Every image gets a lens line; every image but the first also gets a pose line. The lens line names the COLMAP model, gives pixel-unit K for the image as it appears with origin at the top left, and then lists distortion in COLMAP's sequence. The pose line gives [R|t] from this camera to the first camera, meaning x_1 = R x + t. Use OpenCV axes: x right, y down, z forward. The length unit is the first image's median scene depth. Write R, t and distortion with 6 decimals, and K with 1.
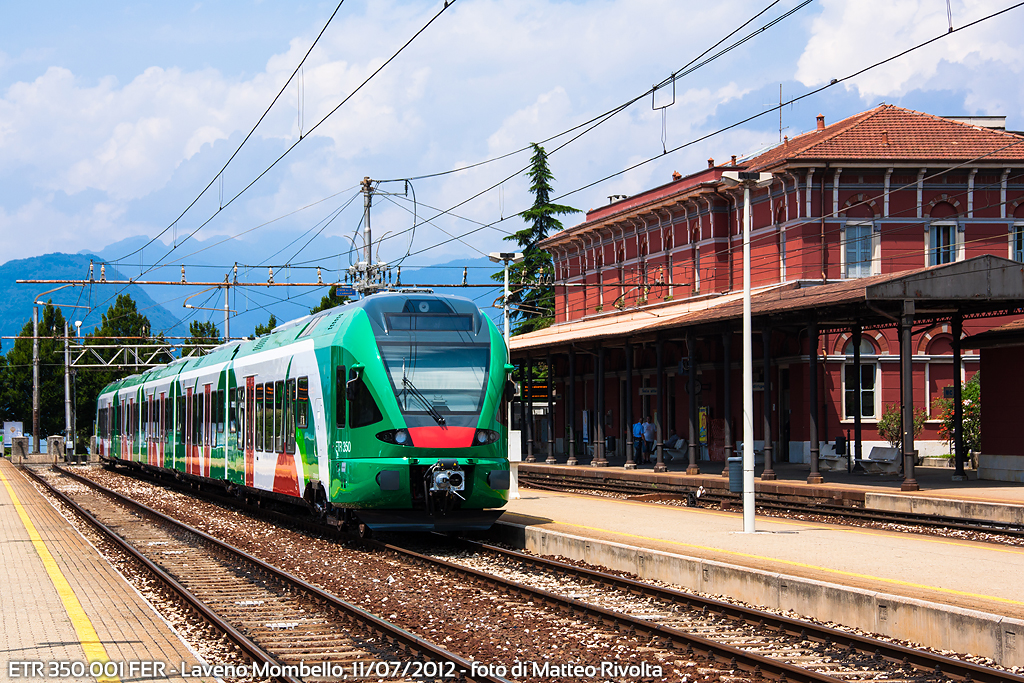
lens RADIAL K [[2505.3, 0, 512.0], [0, 2505.3, 341.5], [0, 0, 1]] dist [0.066065, 0.348841]
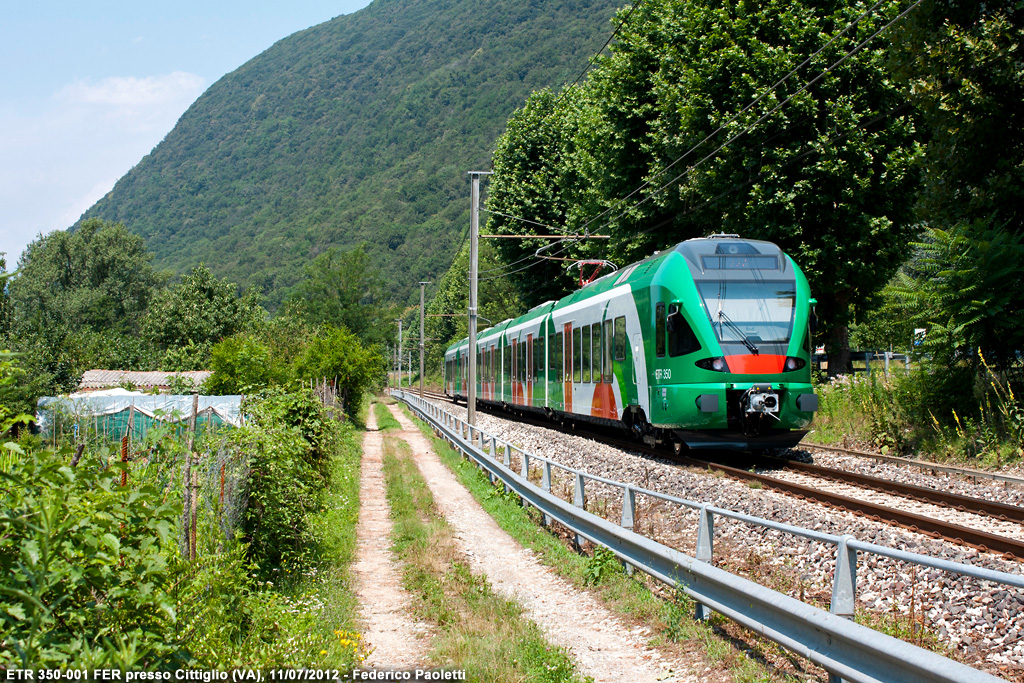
lens RADIAL K [[1649.5, 0, 512.0], [0, 1649.5, 341.5], [0, 0, 1]] dist [-0.168302, -0.002632]
pose [[0.992500, -0.009011, -0.121915, -0.044550], [0.010431, 0.999885, 0.011021, 0.018498], [0.121802, -0.012210, 0.992479, 0.260210]]
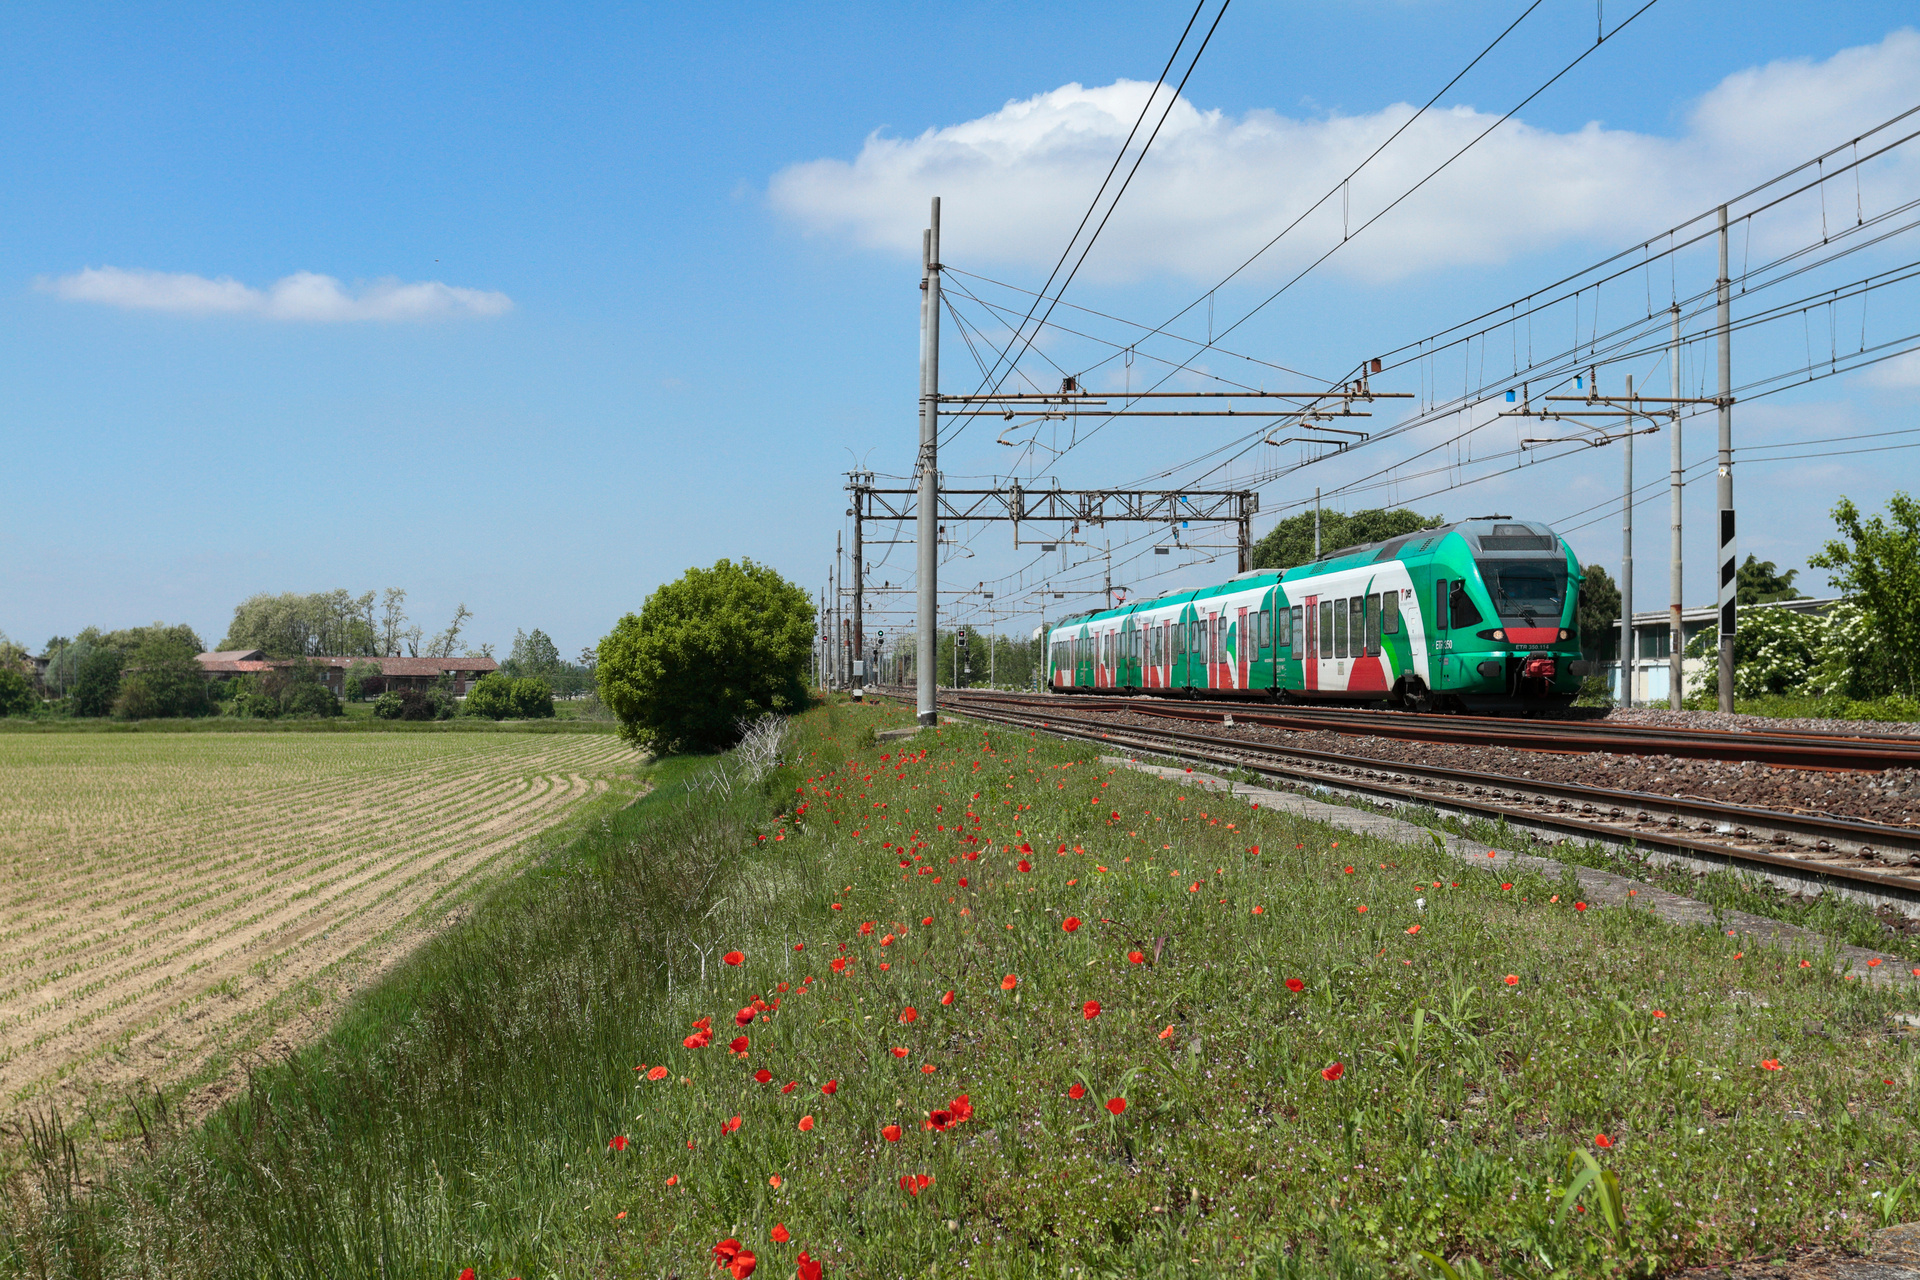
lens RADIAL K [[2820.3, 0, 960.0], [0, 2820.3, 640.0], [0, 0, 1]] dist [0.006692, 0.002077]
pose [[0.989297, -0.003844, -0.145862, -0.101040], [0.006614, 0.999807, 0.018509, 0.012692], [0.145763, -0.019275, 0.989132, -0.413111]]
